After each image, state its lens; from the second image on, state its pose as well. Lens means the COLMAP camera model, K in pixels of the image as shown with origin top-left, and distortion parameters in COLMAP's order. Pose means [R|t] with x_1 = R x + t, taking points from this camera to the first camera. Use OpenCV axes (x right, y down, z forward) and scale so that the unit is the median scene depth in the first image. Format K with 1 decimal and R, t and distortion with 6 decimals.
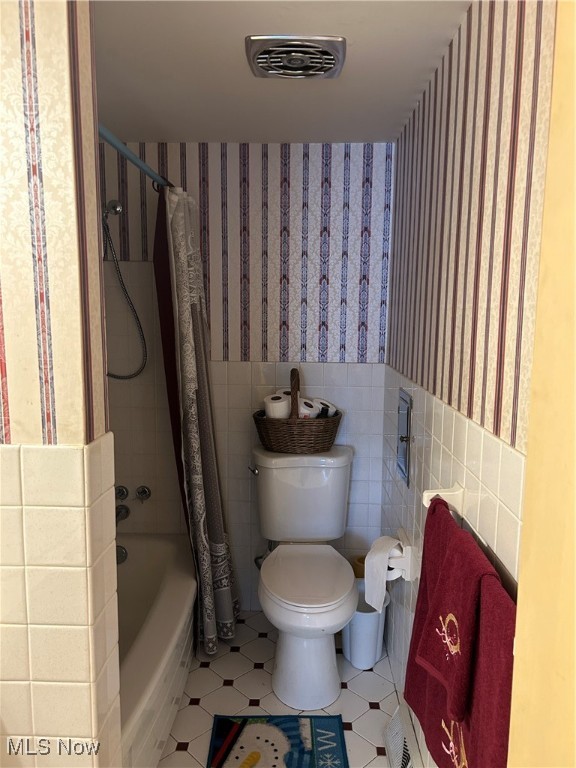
lens RADIAL K [[578.9, 0, 288.0], [0, 578.9, 384.0], [0, 0, 1]] dist [0.058220, -0.059950]
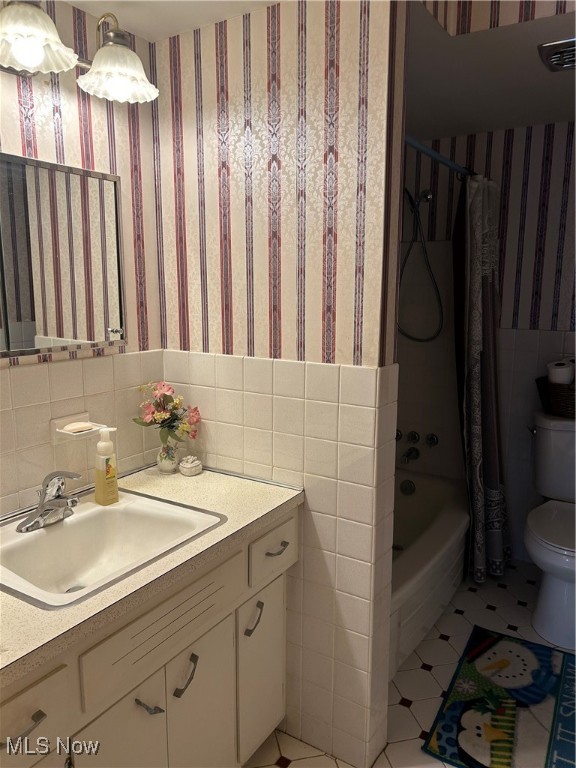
lens RADIAL K [[578.9, 0, 288.0], [0, 578.9, 384.0], [0, 0, 1]] dist [0.058220, -0.059950]
pose [[0.863023, 0.081254, -0.498588, 0.092221], [-0.062968, 0.996585, 0.053418, 0.036985], [0.501225, -0.014706, 0.865192, -0.191510]]
